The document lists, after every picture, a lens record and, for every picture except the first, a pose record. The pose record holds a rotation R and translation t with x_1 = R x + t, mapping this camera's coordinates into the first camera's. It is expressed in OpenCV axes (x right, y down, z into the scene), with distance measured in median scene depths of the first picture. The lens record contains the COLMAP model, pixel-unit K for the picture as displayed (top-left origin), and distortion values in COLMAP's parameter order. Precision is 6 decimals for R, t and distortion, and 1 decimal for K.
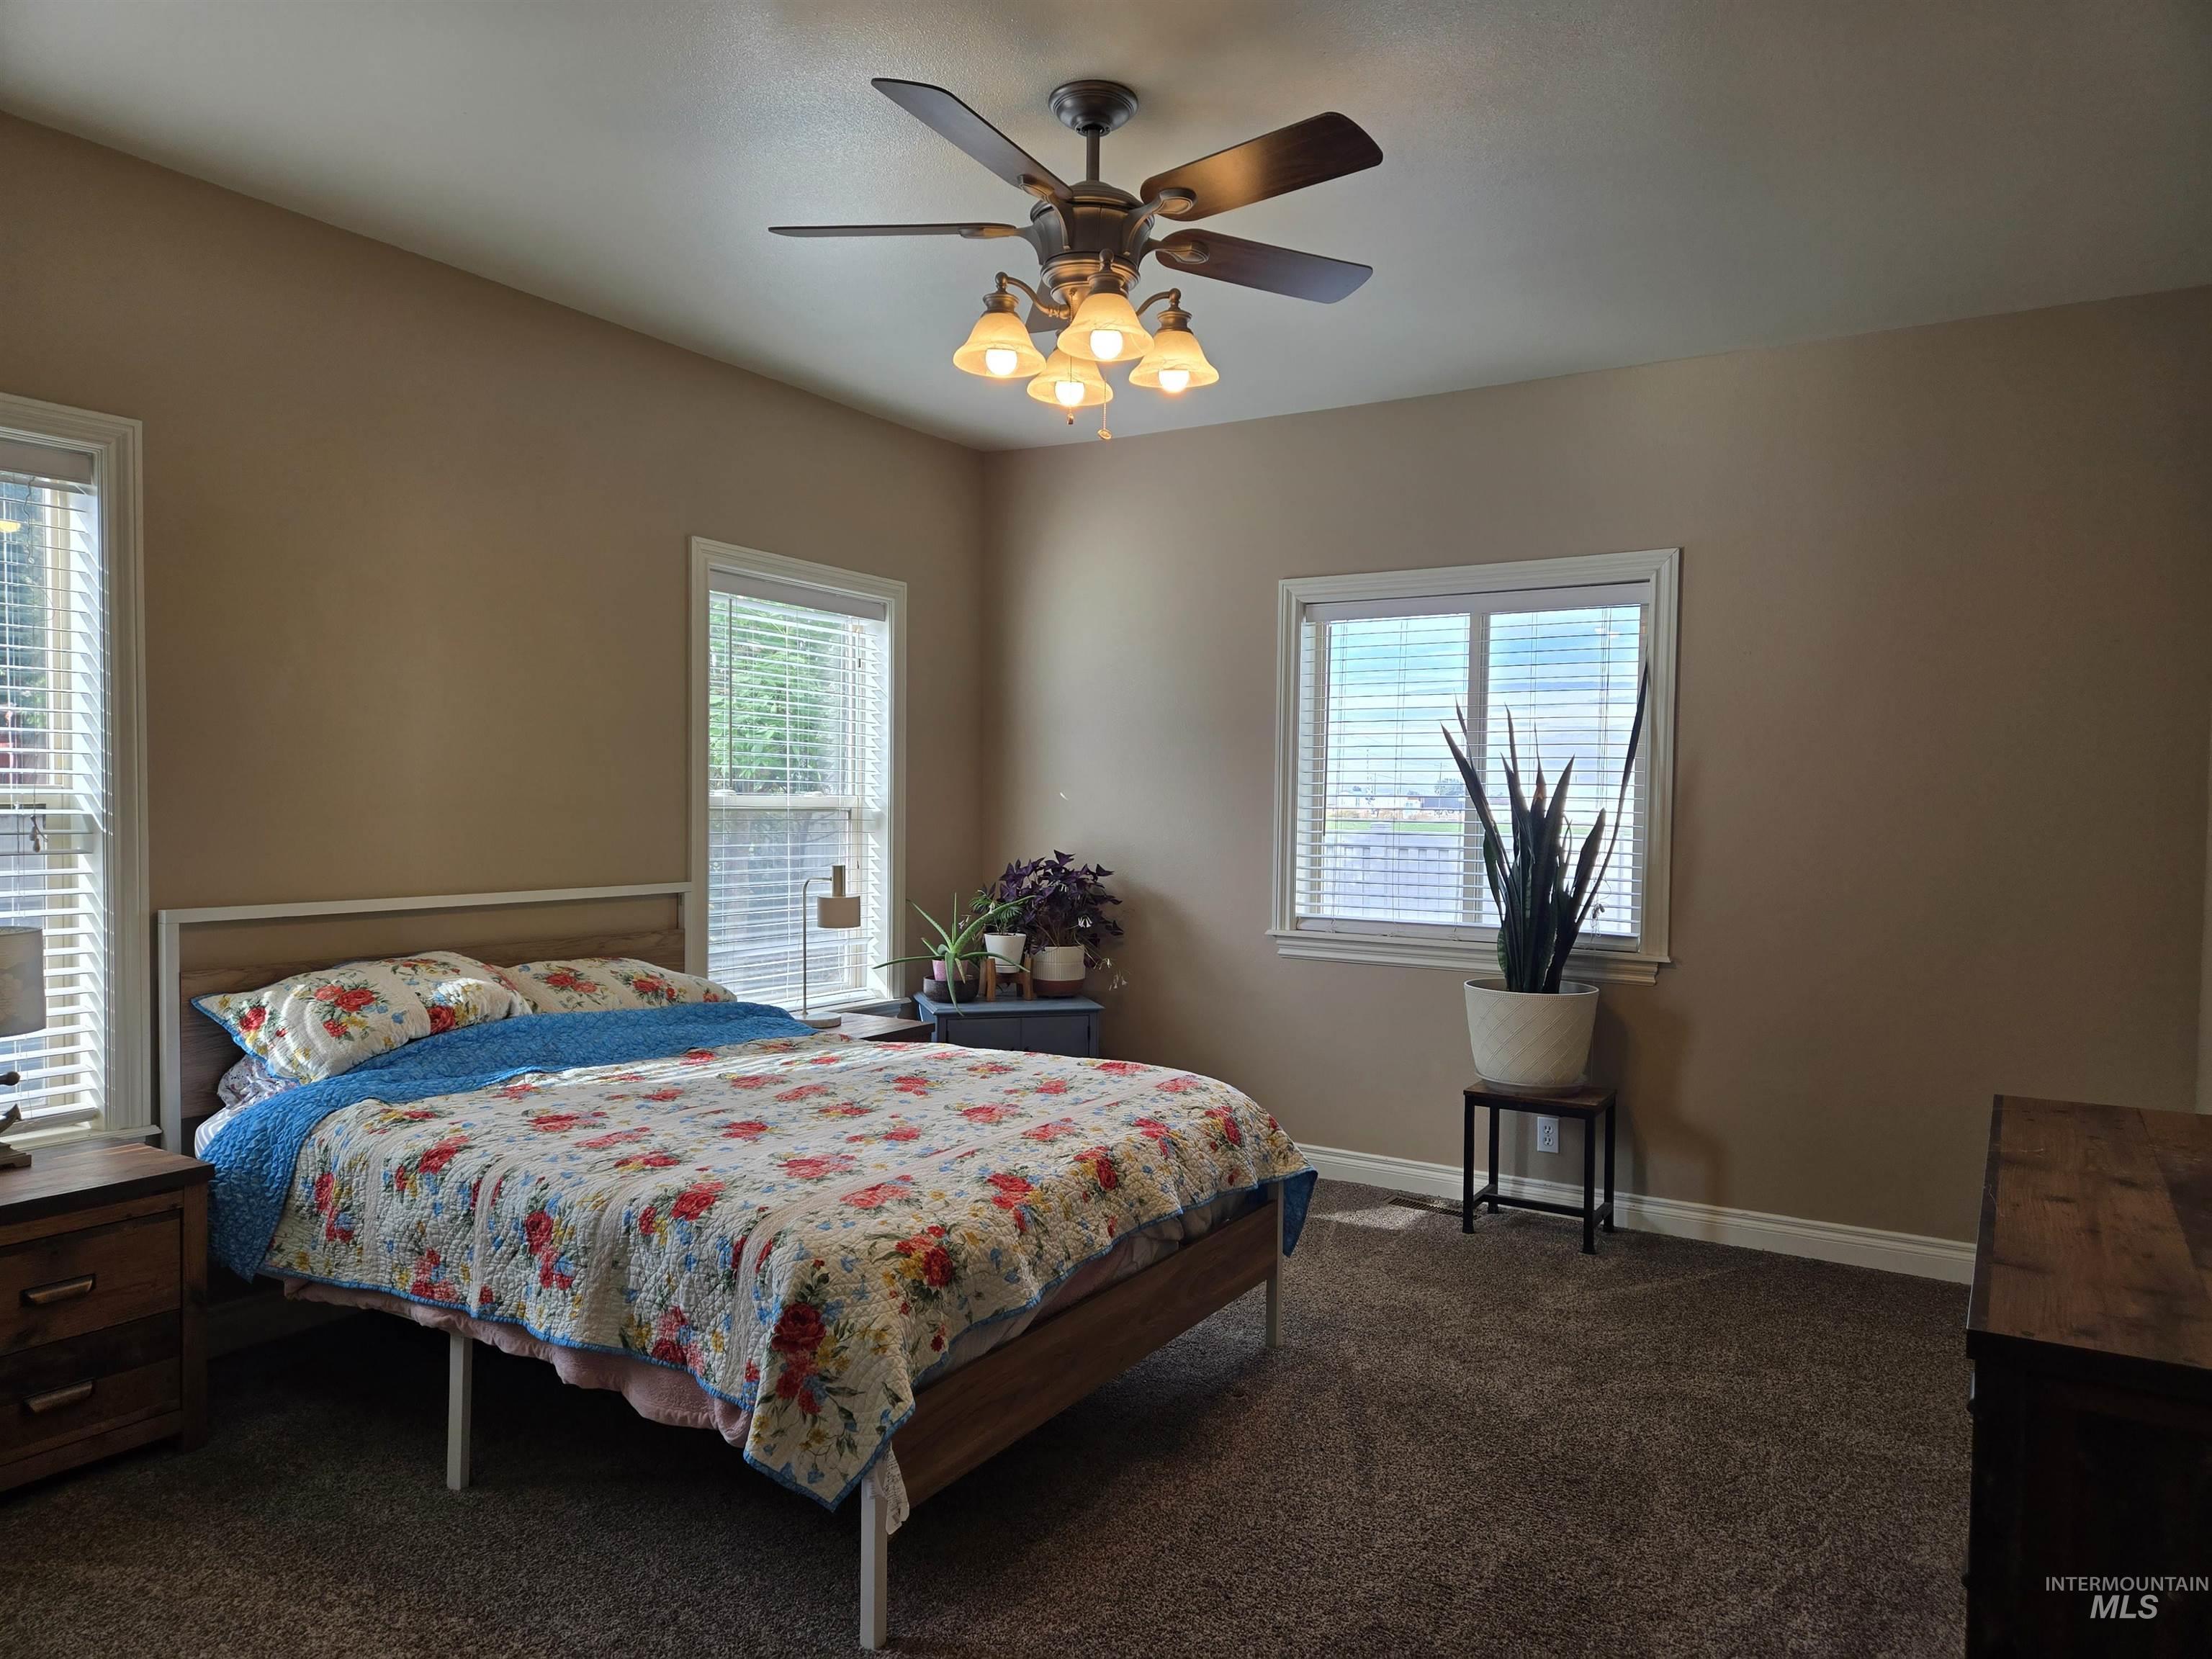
lens RADIAL K [[1476.0, 0, 1104.0], [0, 1476.0, 831.8], [0, 0, 1]] dist [0.064973, -0.048809]
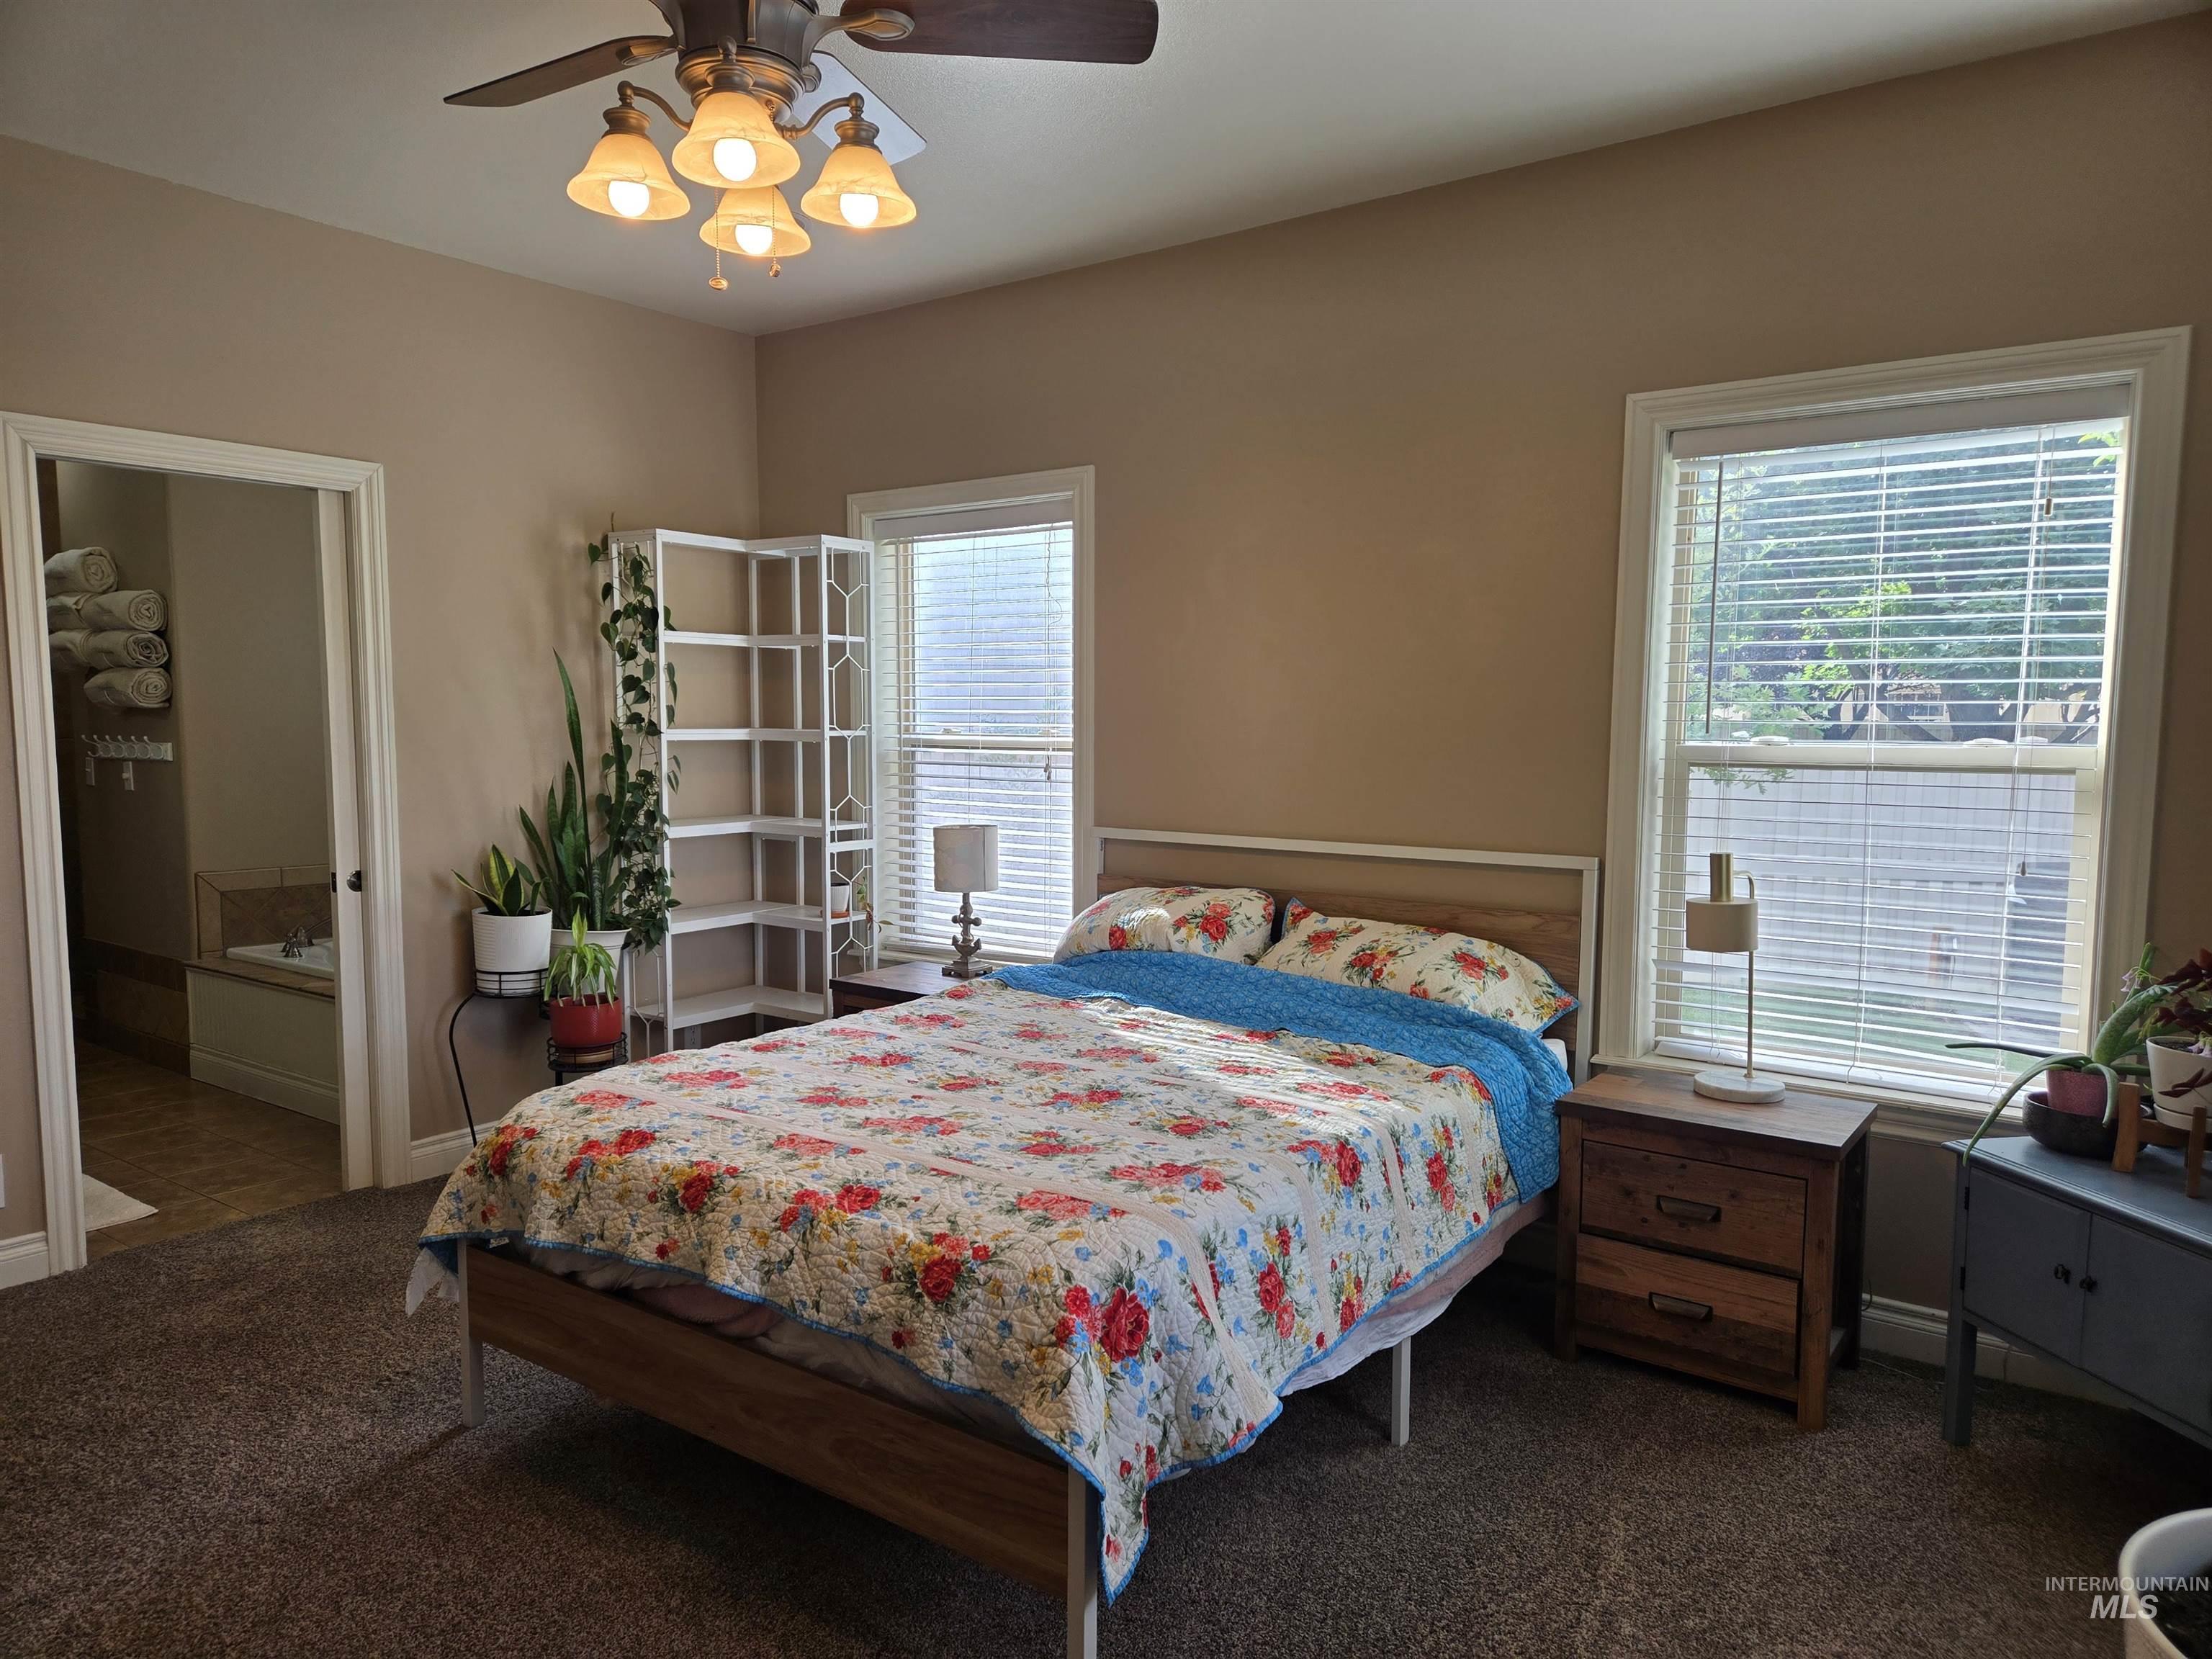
lens RADIAL K [[1476.0, 0, 1104.3], [0, 1476.0, 844.3], [0, 0, 1]] dist [0.064973, -0.048809]
pose [[-0.090599, 0.069722, -0.993444, 0.693917], [-0.029592, 0.996917, 0.072664, -0.028485], [0.995448, 0.035981, -0.088257, 1.122802]]
